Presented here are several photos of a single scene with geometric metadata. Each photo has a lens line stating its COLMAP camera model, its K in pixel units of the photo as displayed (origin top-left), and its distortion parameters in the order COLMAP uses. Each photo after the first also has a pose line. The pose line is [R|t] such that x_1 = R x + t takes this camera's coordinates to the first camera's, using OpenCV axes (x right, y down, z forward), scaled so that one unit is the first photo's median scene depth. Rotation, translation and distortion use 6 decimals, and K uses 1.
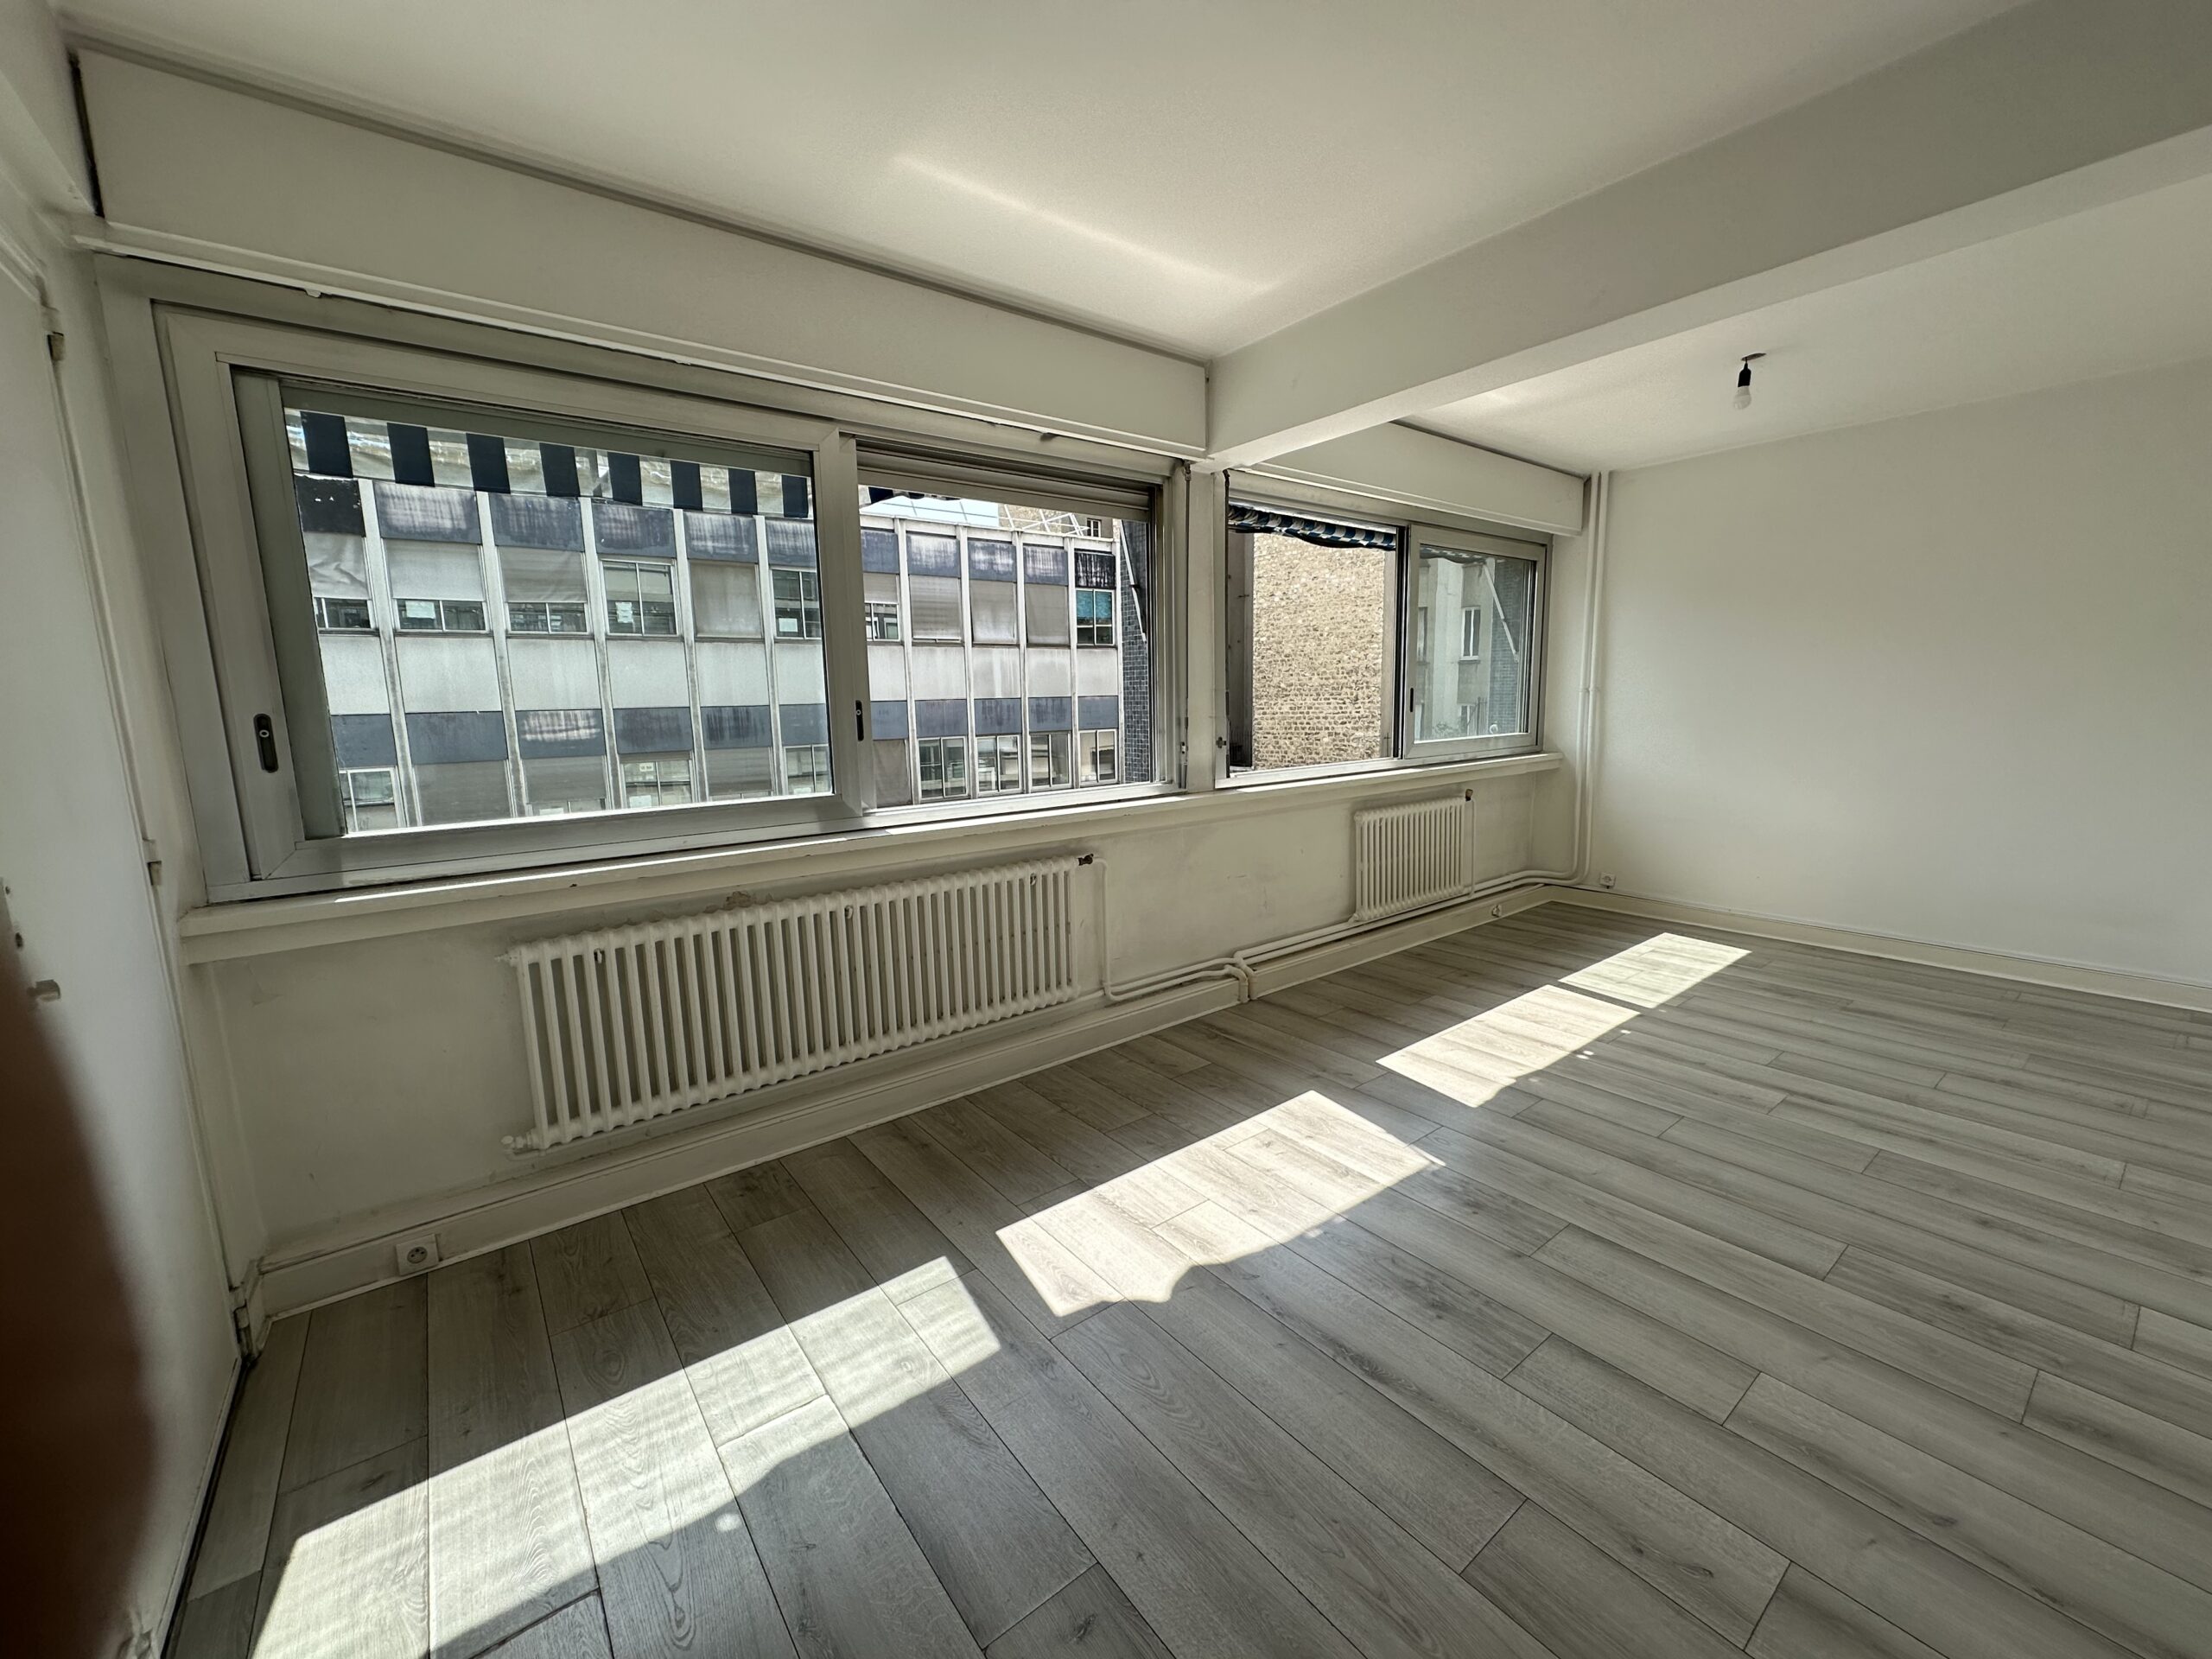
lens RADIAL K [[880.1, 0, 1110.4], [0, 880.1, 828.5], [0, 0, 1]] dist [0.000347, -0.000296]
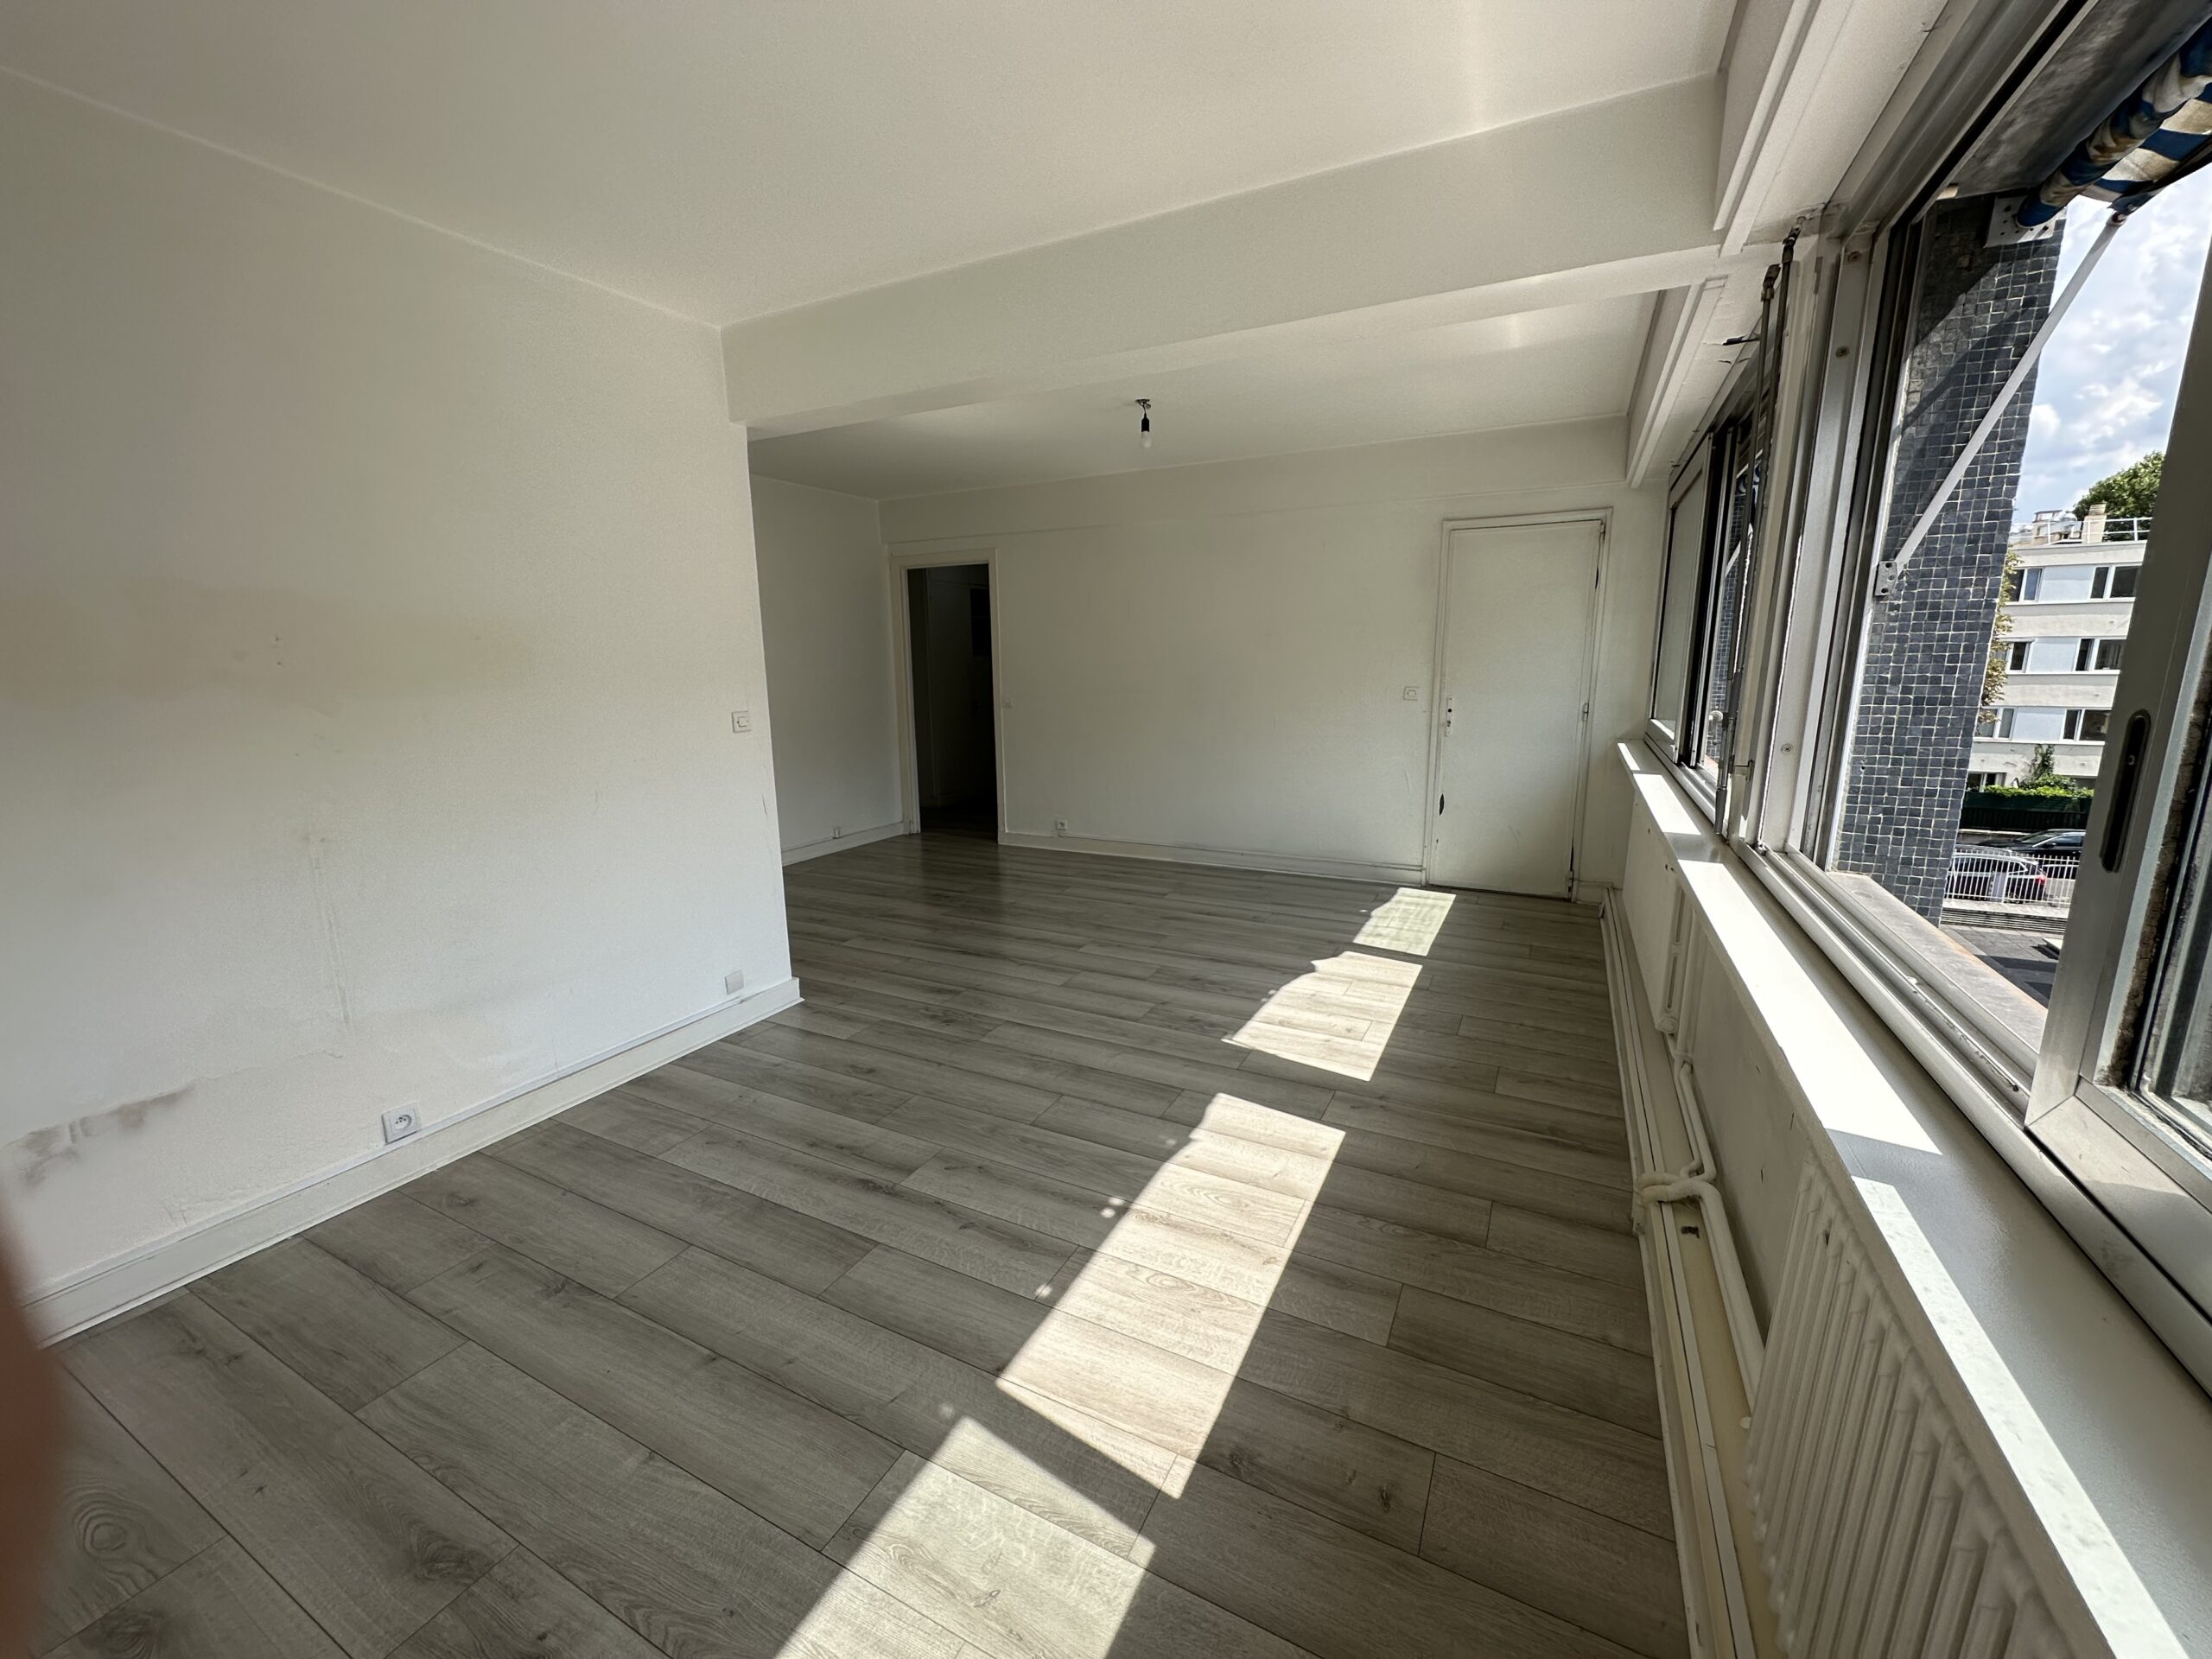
lens RADIAL K [[880.1, 0, 1115.7], [0, 880.1, 835.4], [0, 0, 1]] dist [0.000347, -0.000296]
pose [[-0.903384, 0.115830, -0.412892, 0.866875], [-0.034416, 0.940142, 0.339041, -0.285149], [0.427448, 0.320494, -0.845323, 1.639504]]
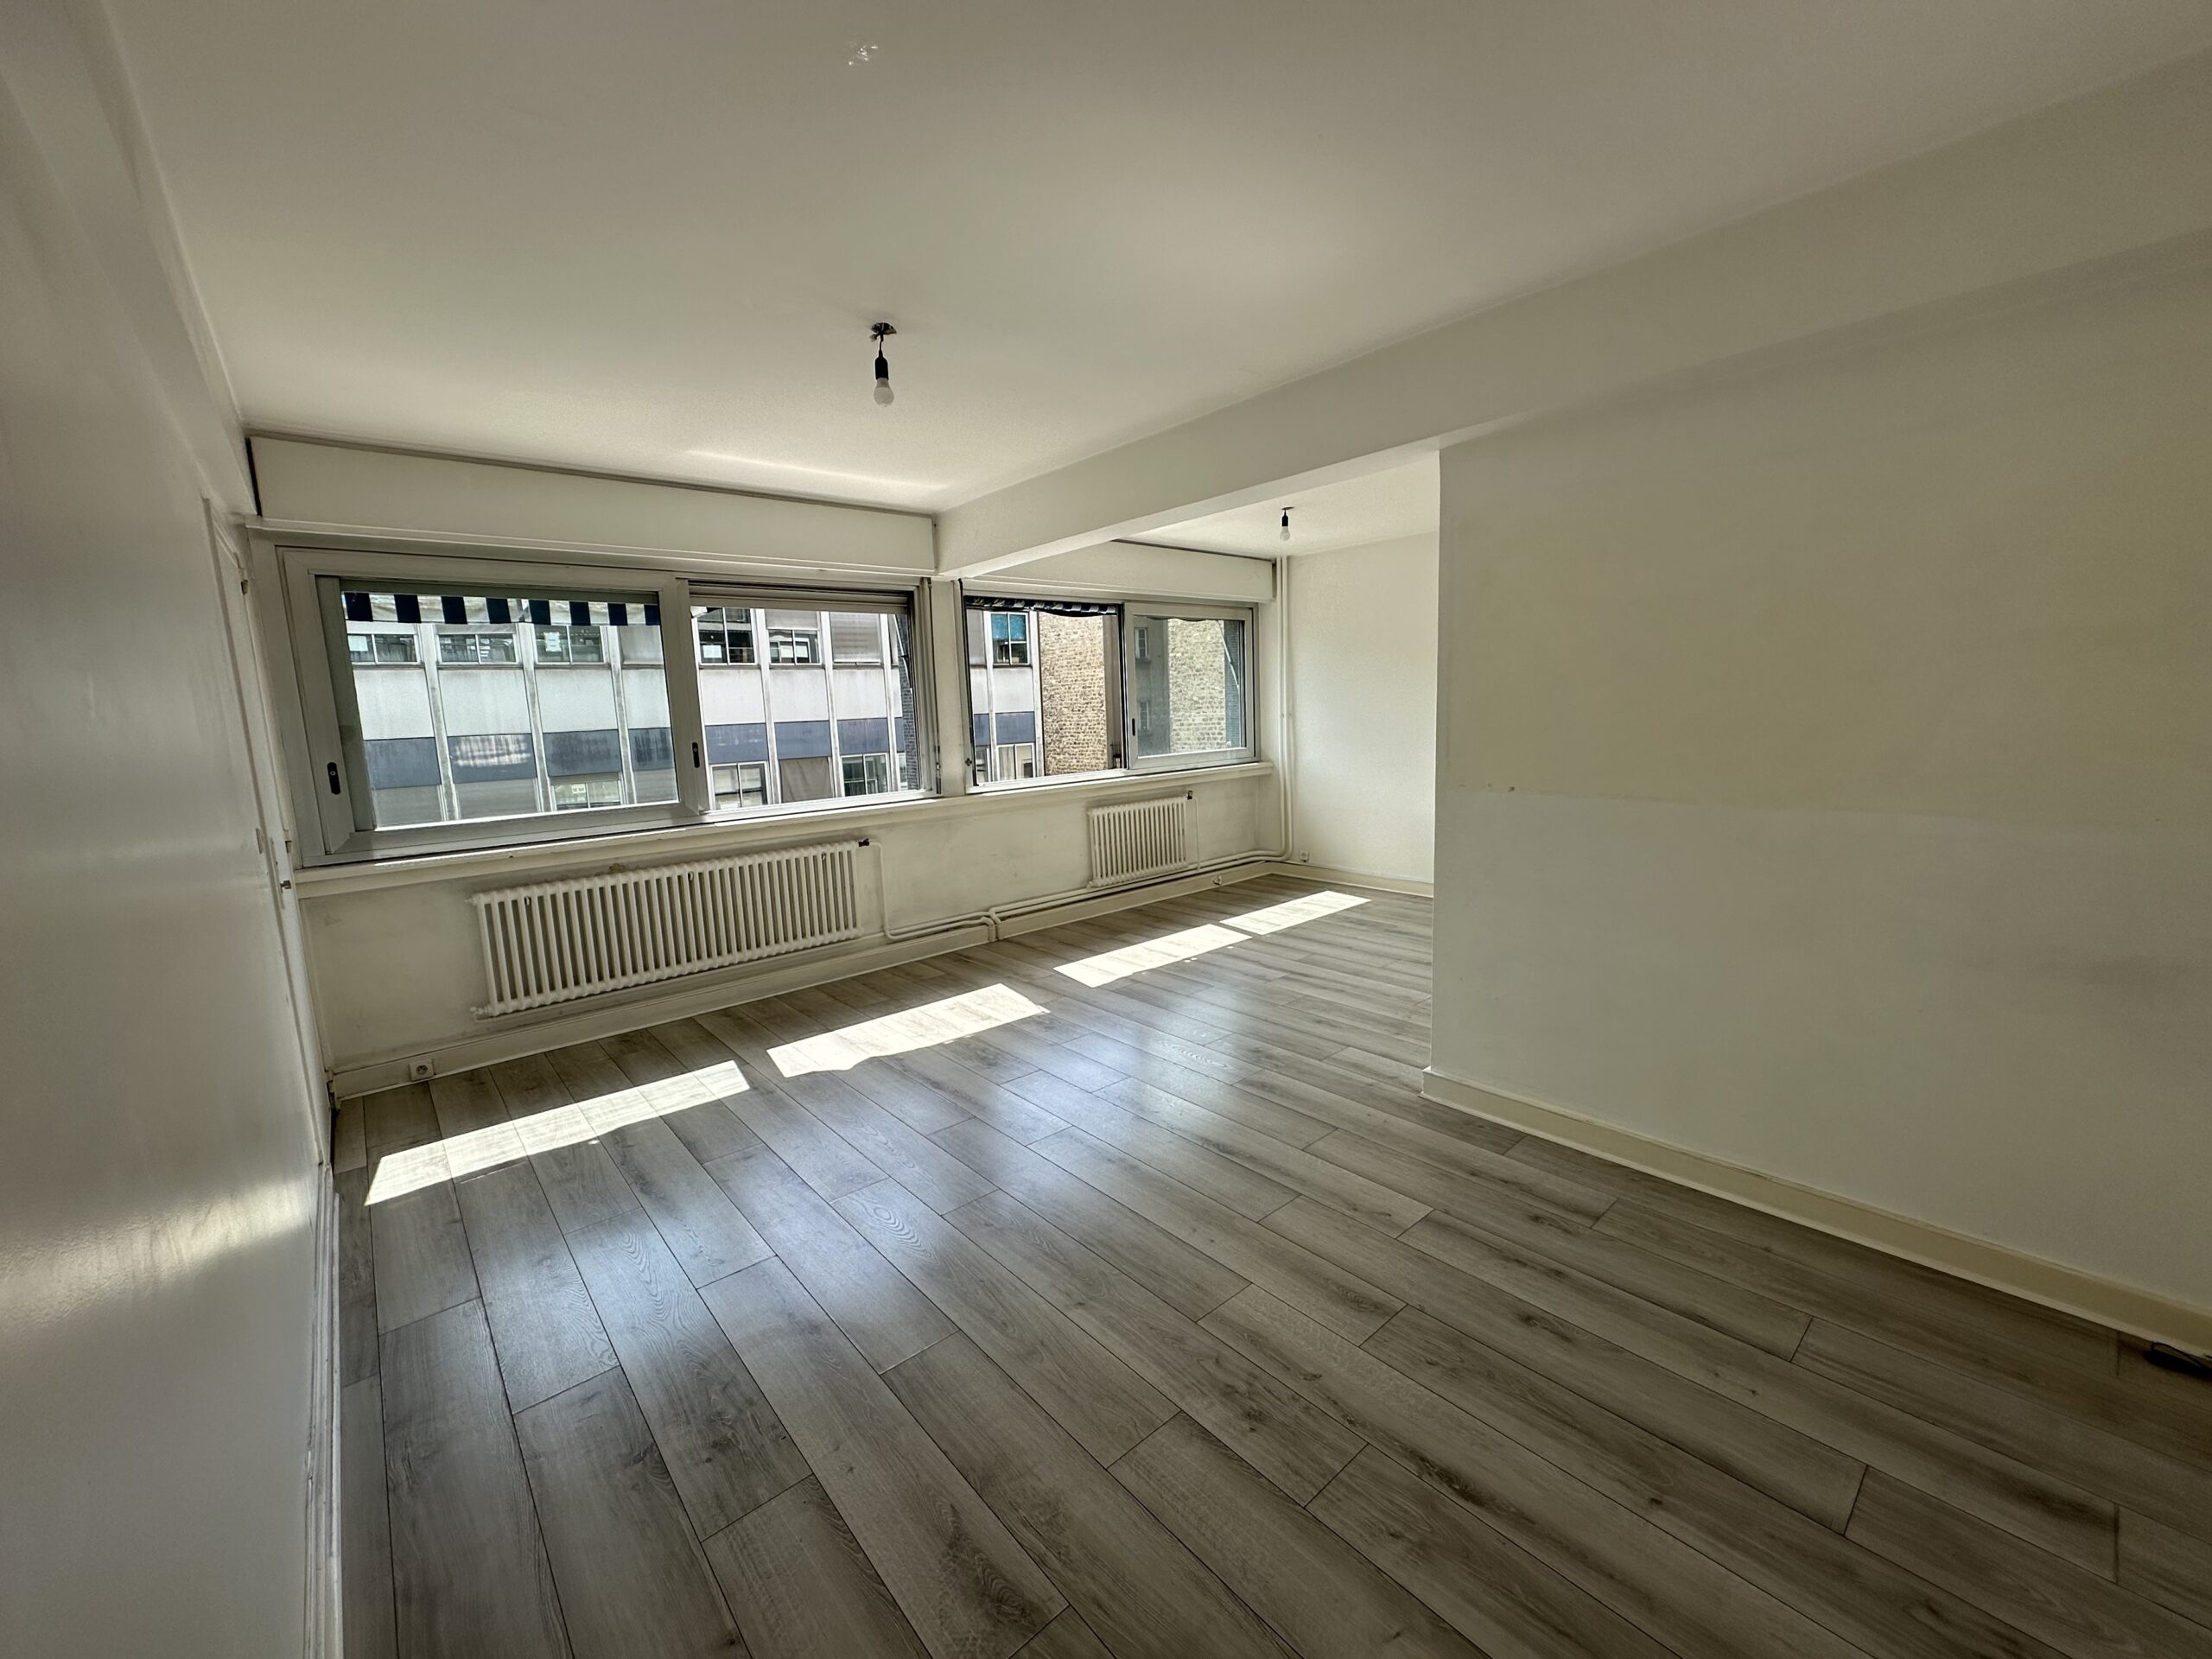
lens RADIAL K [[880.1, 0, 1110.1], [0, 880.1, 828.4], [0, 0, 1]] dist [0.000347, -0.000296]
pose [[0.998211, -0.024254, 0.054655, 0.349699], [0.024933, 0.999620, -0.011785, 0.044715], [-0.054348, 0.013127, 0.998436, -0.587255]]
